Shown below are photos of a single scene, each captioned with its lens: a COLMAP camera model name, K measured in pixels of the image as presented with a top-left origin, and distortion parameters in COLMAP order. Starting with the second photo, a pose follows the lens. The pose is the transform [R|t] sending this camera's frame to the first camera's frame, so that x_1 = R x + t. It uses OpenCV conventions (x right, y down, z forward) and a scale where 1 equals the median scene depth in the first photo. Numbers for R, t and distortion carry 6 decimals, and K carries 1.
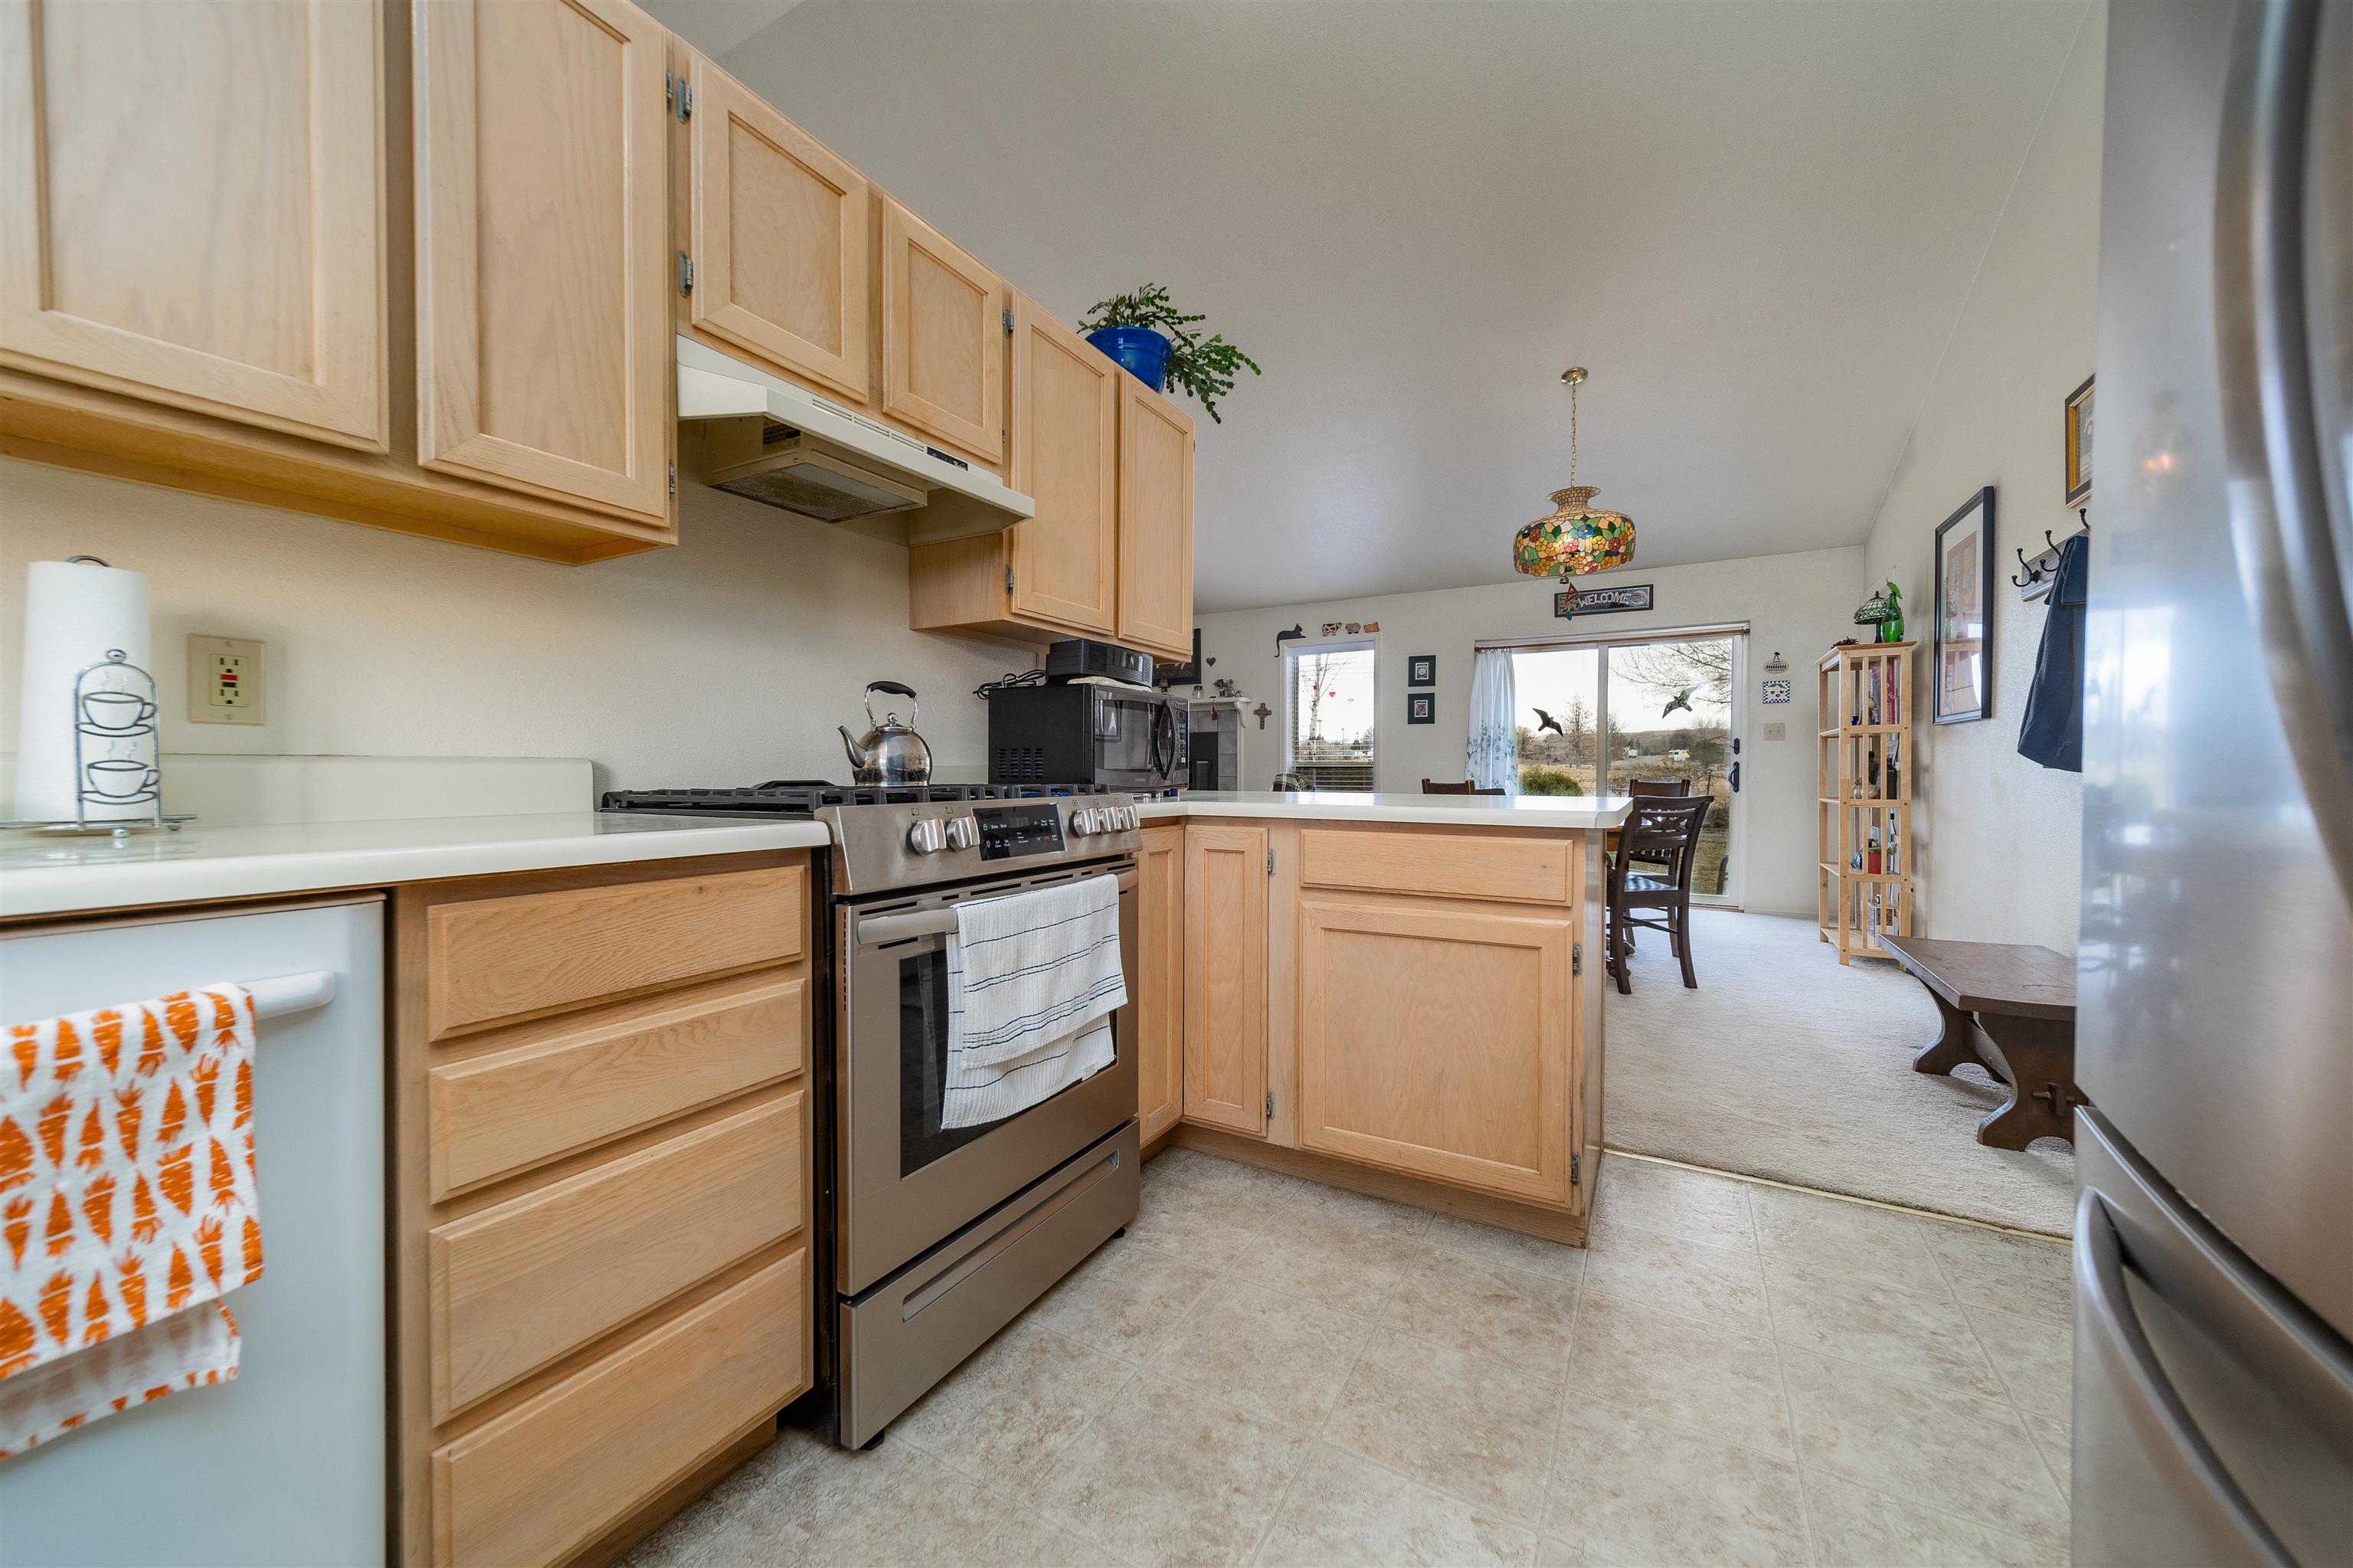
lens RADIAL K [[863.6, 0, 1176.5], [0, 863.6, 784.0], [0, 0, 1]] dist [0.006909, 0.000201]
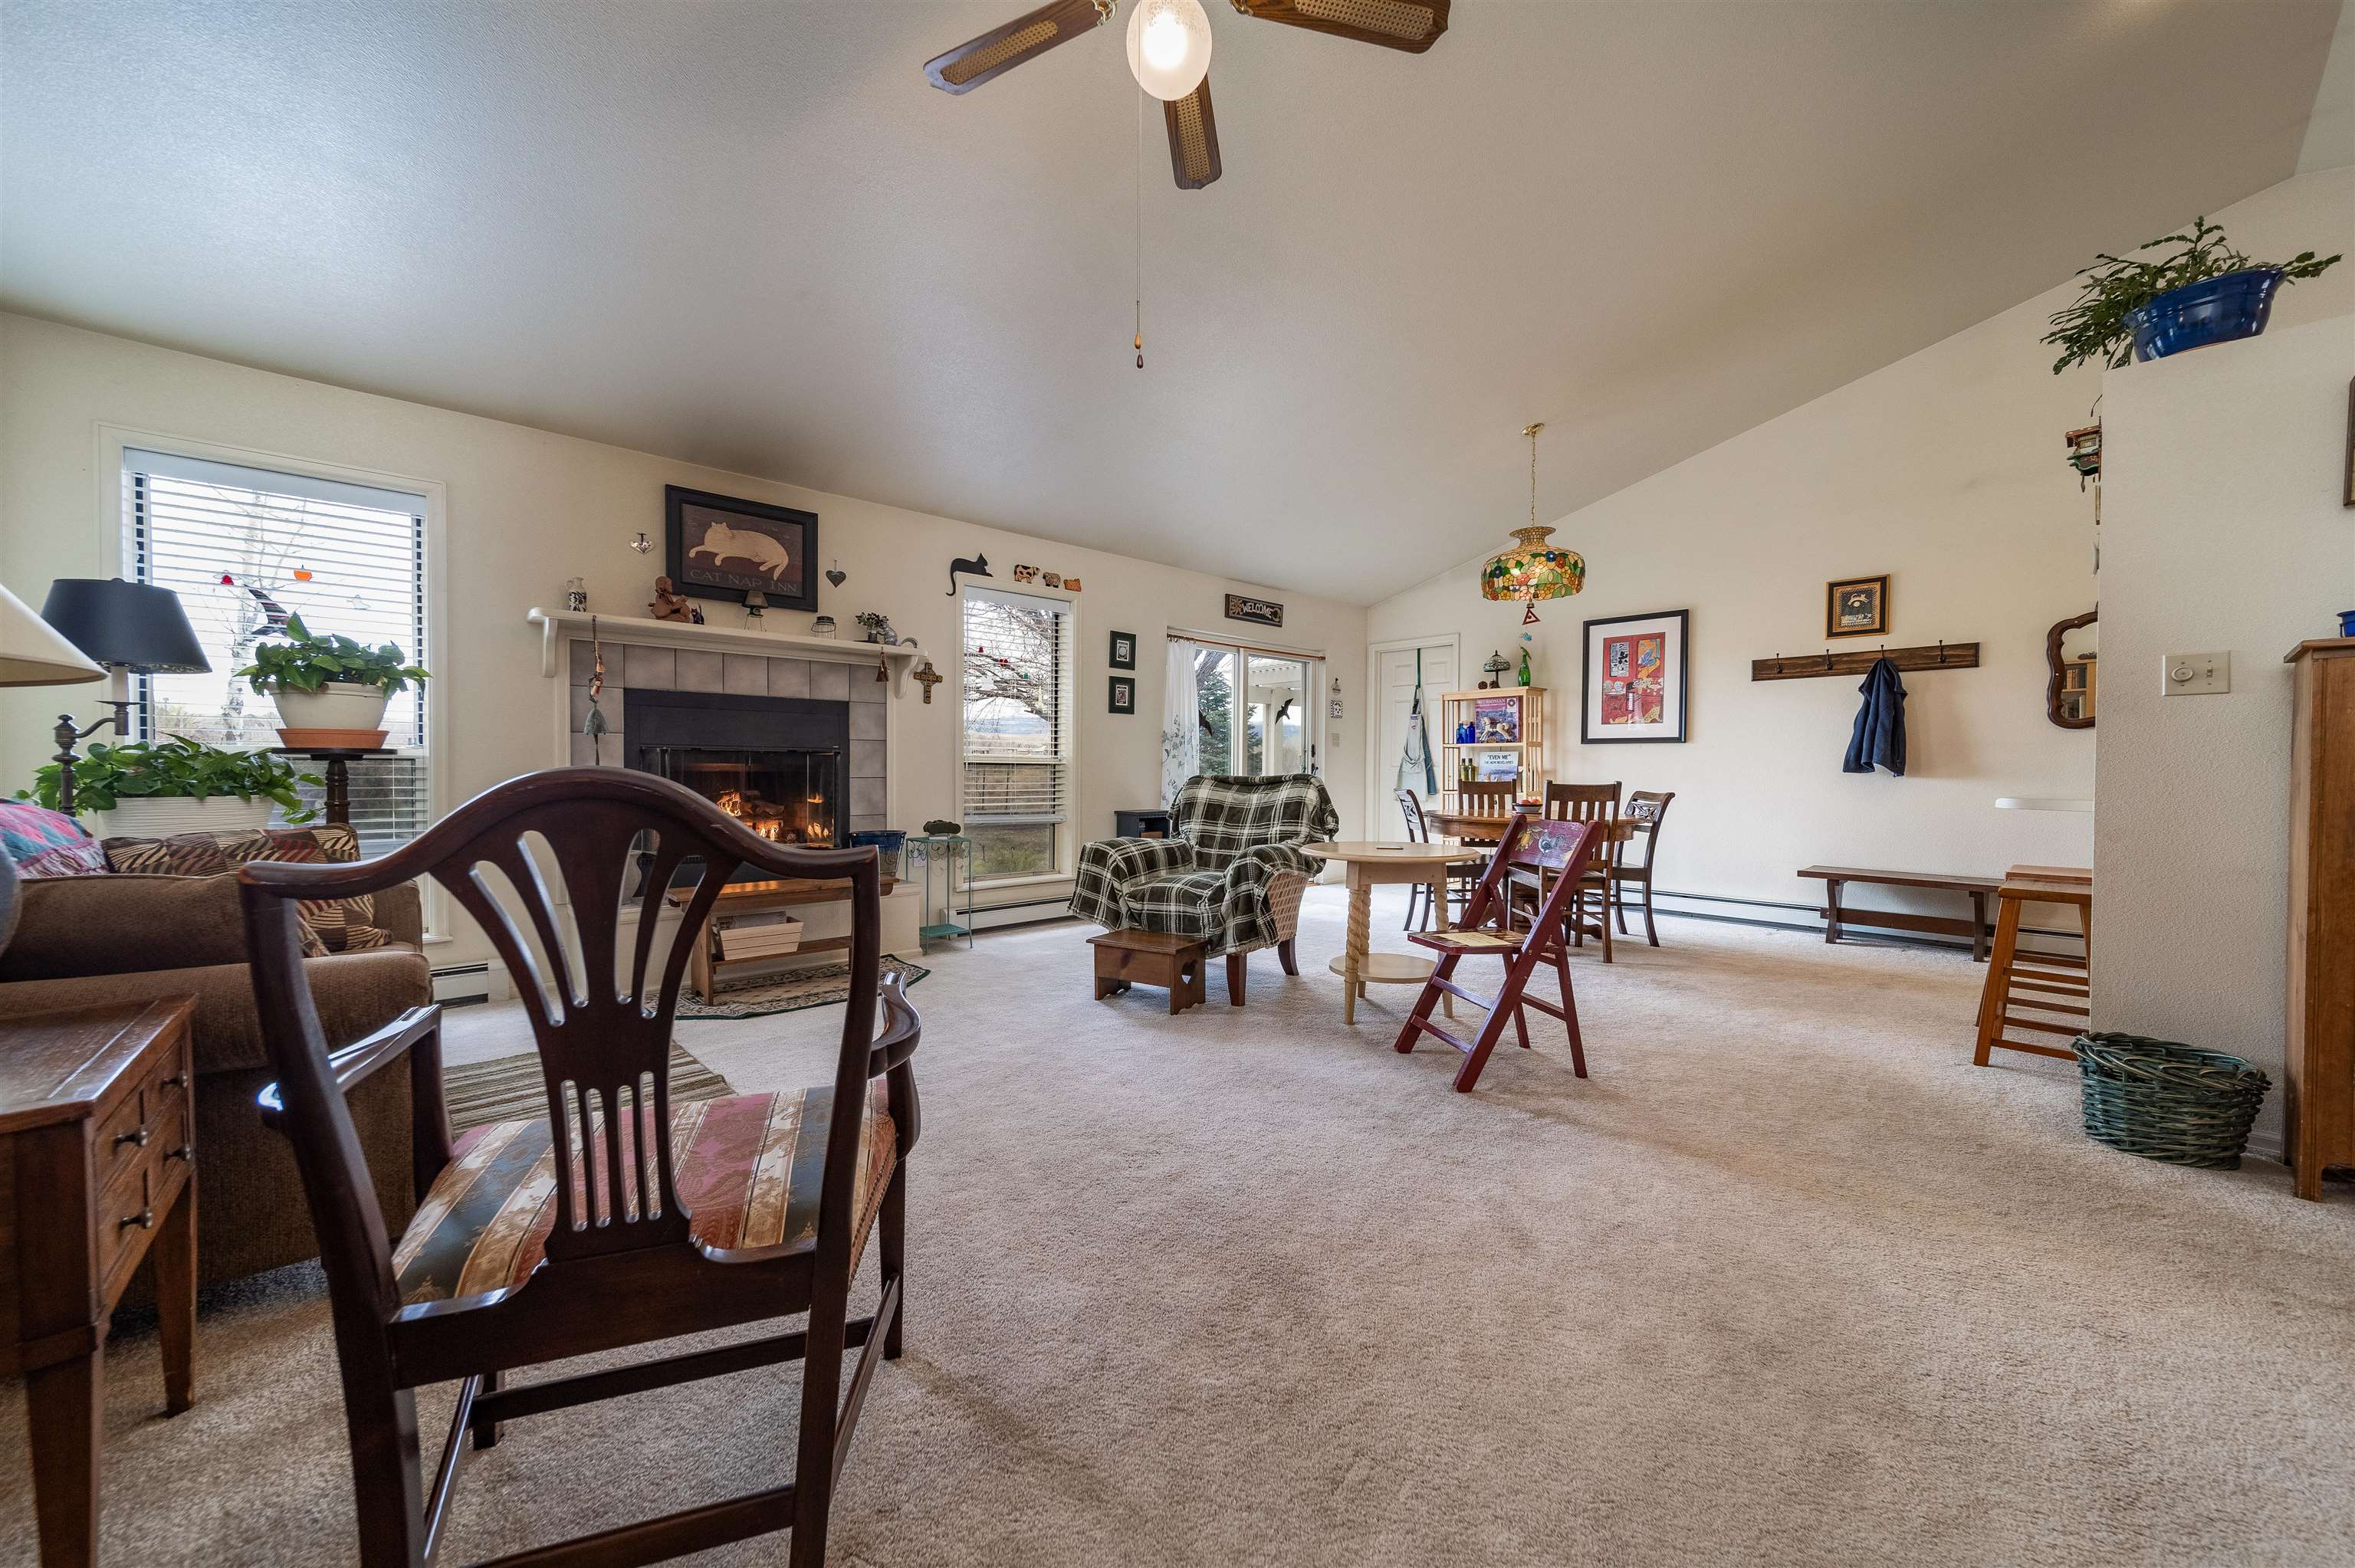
lens RADIAL K [[864.2, 0, 1177.5], [0, 864.2, 784.0], [0, 0, 1]] dist [0.006909, 0.000201]
pose [[0.308823, -0.014953, 0.951002, -0.502078], [0.009305, 0.999876, 0.012700, -0.011451], [-0.951074, 0.004927, 0.308923, 0.694524]]
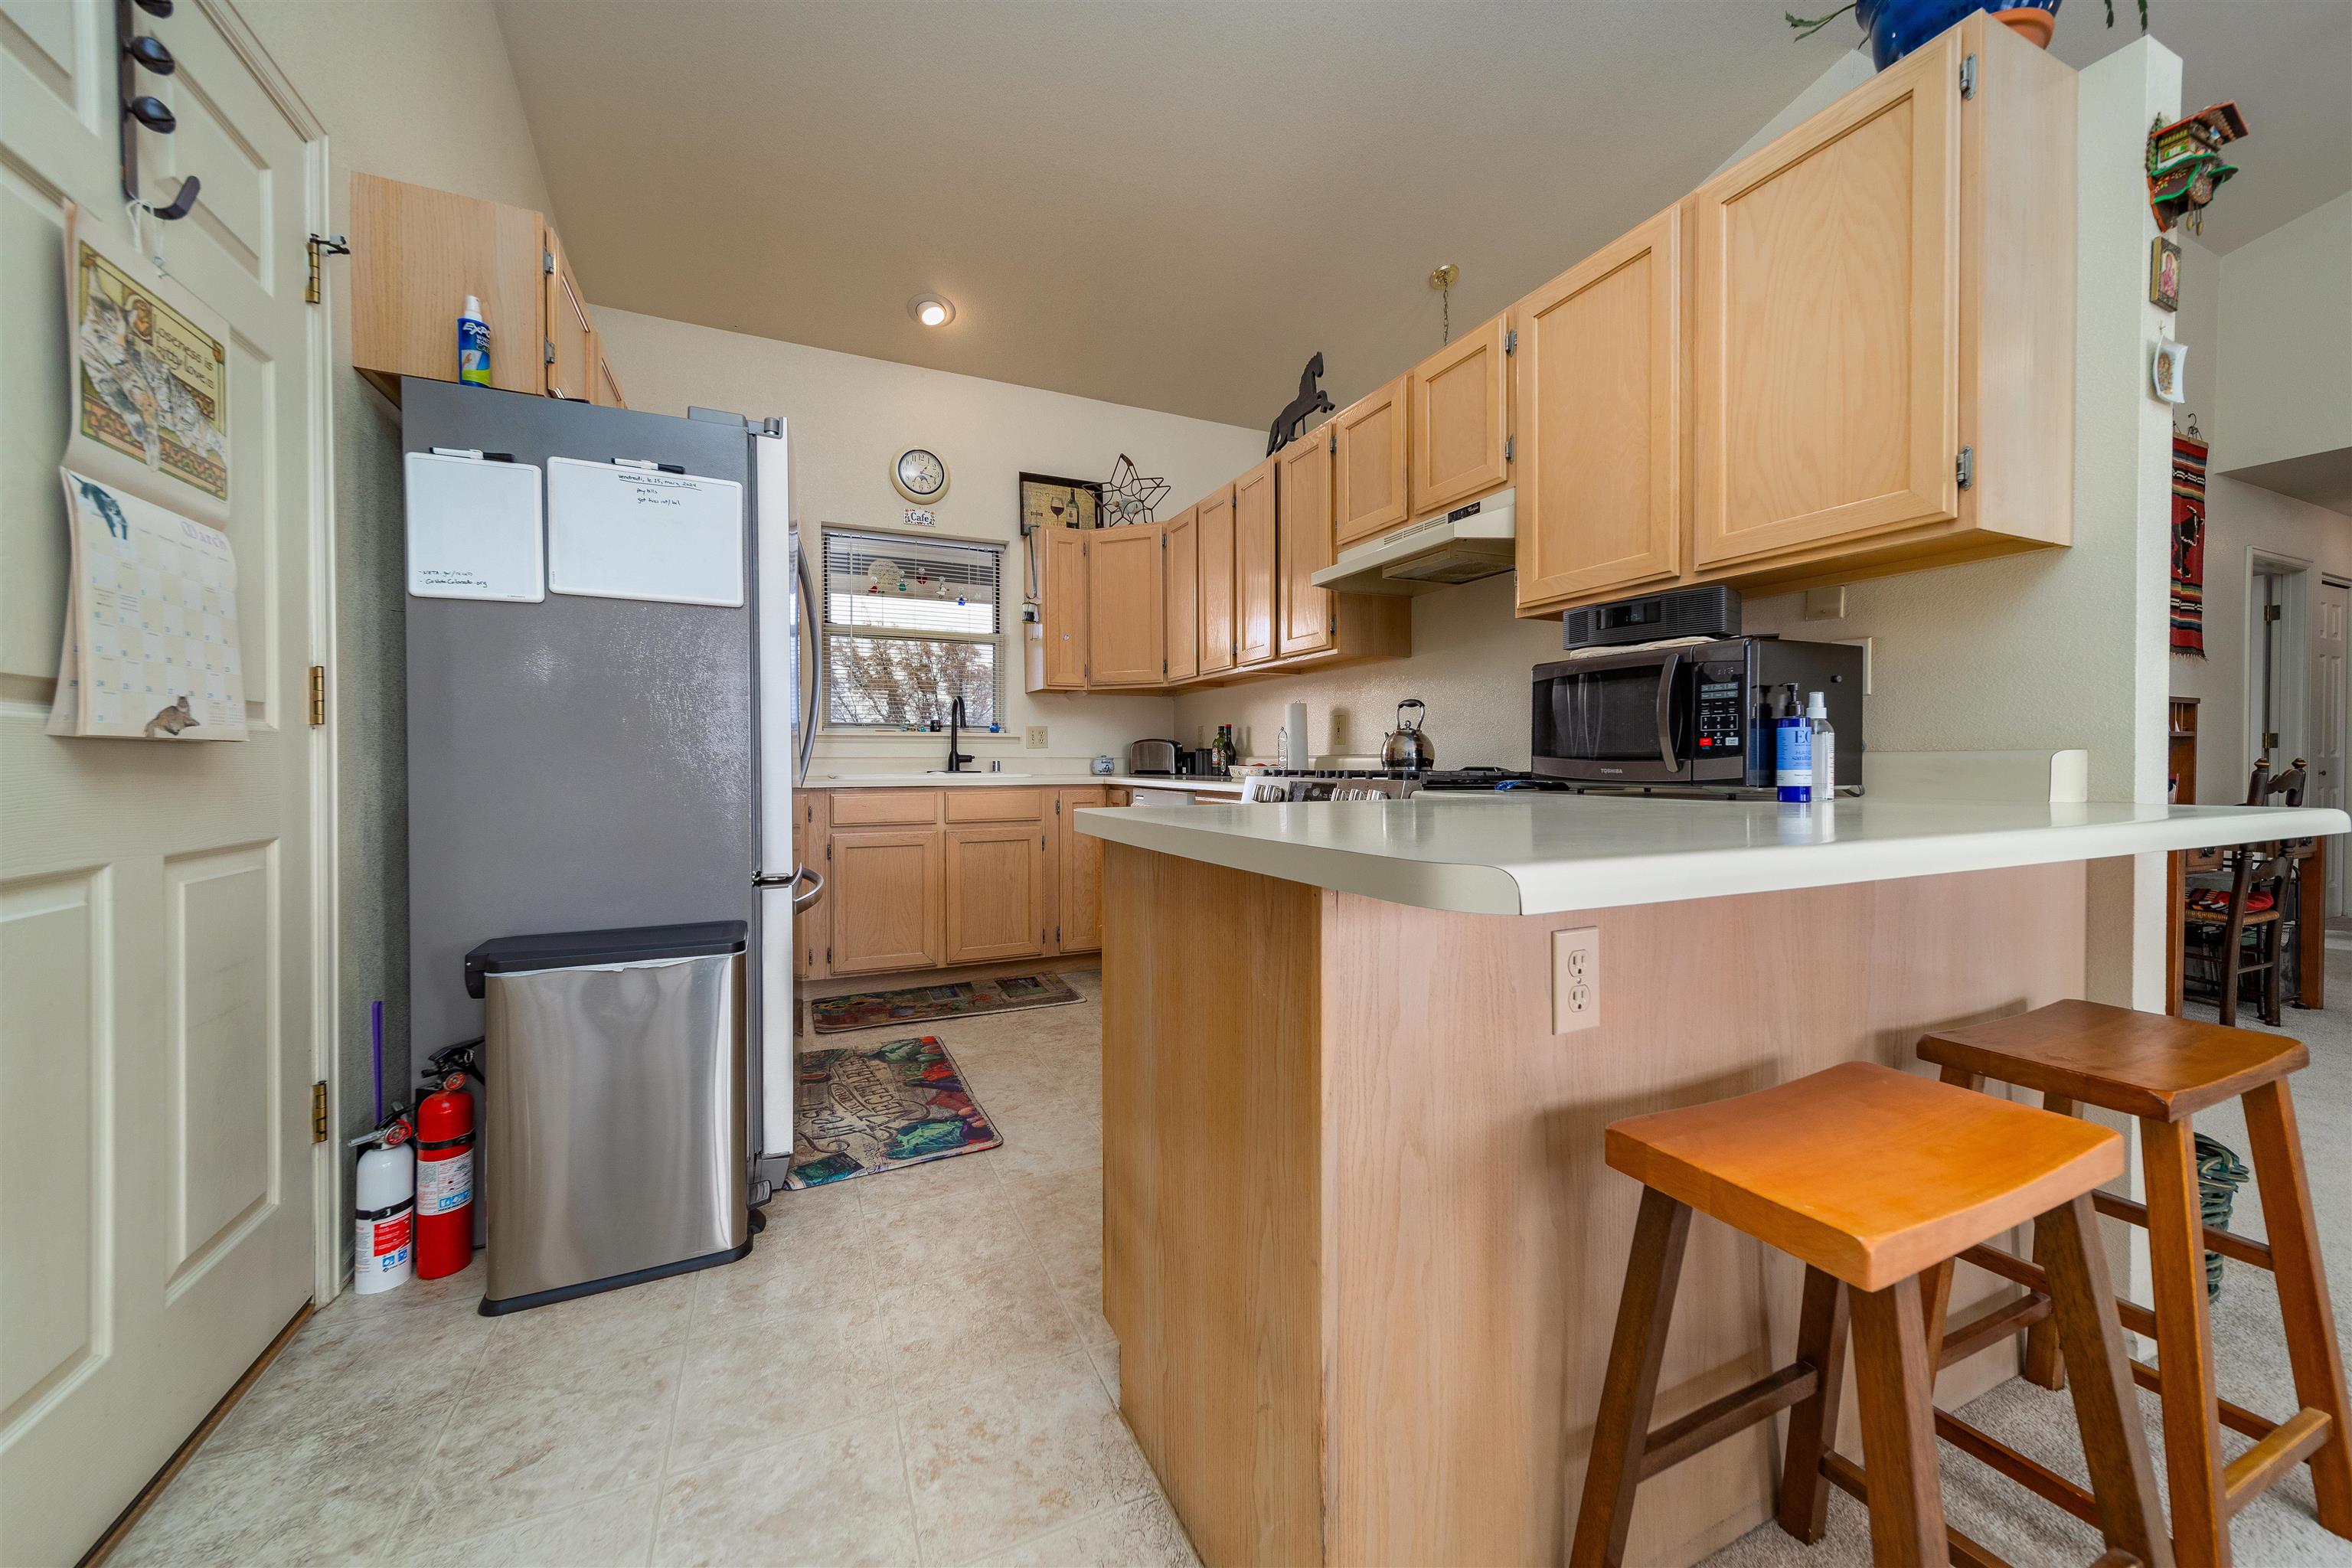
lens RADIAL K [[860.0, 0, 1179.1], [0, 860.0, 765.2], [0, 0, 1]] dist [0.007869, 0.000082]
pose [[-0.580892, 0.002610, -0.813976, 0.268932], [-0.010835, 0.999881, 0.010938, -0.004164], [0.813908, 0.015173, -0.580795, 0.378378]]
